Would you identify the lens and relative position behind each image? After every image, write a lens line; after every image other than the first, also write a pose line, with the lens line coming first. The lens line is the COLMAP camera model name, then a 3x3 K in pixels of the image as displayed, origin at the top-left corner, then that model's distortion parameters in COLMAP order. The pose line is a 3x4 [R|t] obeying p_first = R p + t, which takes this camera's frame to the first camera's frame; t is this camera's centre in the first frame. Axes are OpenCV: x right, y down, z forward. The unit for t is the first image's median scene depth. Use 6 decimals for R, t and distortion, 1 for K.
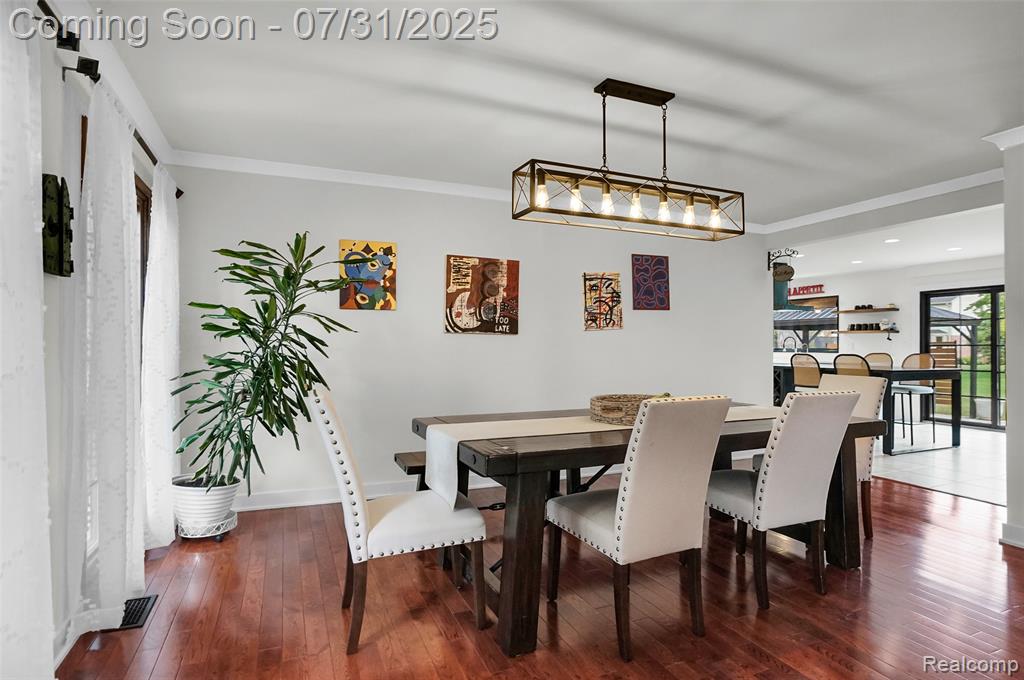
lens RADIAL K [[533.2, 0, 512.0], [0, 533.2, 340.0], [0, 0, 1]] dist [-0.001290, 0.000023]
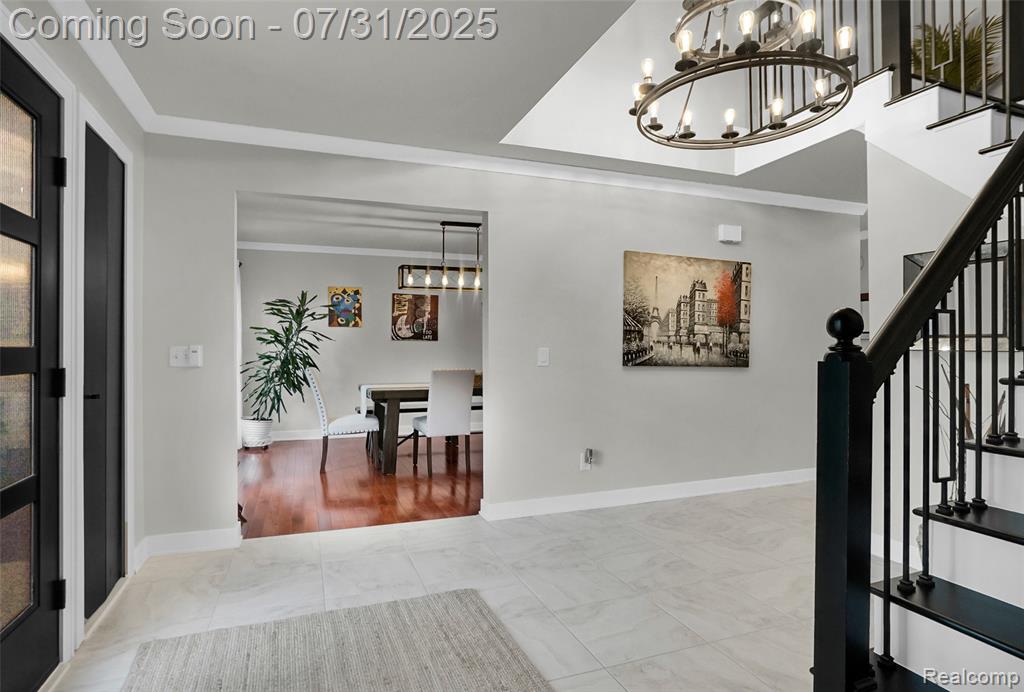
lens RADIAL K [[562.8, 0, 509.4], [0, 562.8, 342.2], [0, 0, 1]] dist [-0.001042, 0.000006]
pose [[0.998748, -0.006027, -0.049652, 0.436866], [0.005980, 0.999982, -0.001113, -0.003862], [0.049658, 0.000815, 0.998766, -0.979595]]
